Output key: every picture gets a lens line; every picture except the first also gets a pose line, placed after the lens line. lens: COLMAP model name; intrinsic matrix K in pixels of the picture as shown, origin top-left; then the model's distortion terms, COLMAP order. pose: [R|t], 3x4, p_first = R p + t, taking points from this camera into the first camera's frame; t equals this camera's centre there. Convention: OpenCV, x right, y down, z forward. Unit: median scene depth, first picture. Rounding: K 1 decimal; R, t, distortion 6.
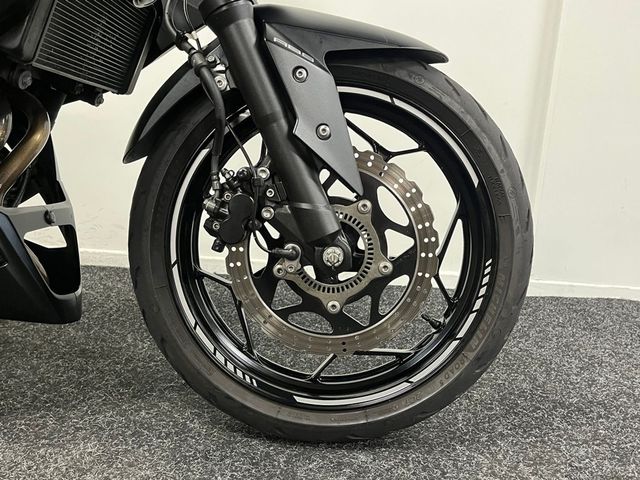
lens RADIAL K [[570.0, 0, 321.4], [0, 570.0, 248.7], [0, 0, 1]] dist [0.050897, 0.000168]
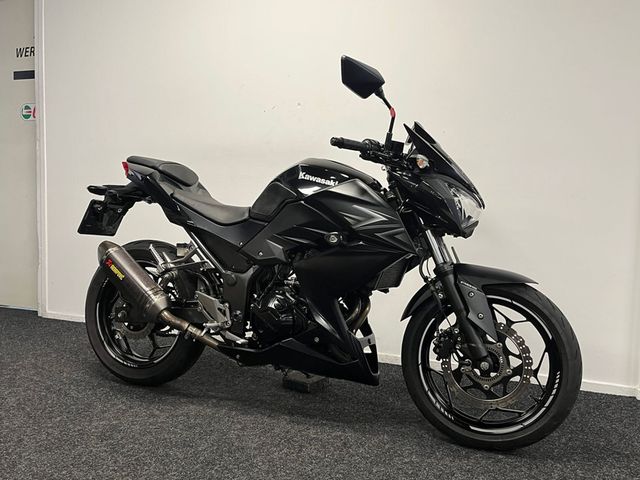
lens RADIAL K [[570.0, 0, 321.4], [0, 570.0, 248.7], [0, 0, 1]] dist [0.050897, 0.000168]
pose [[0.937722, -0.006890, -0.347317, 0.212476], [-0.050557, 0.986452, -0.156068, -0.060403], [0.343687, 0.163908, 0.924670, -1.559678]]
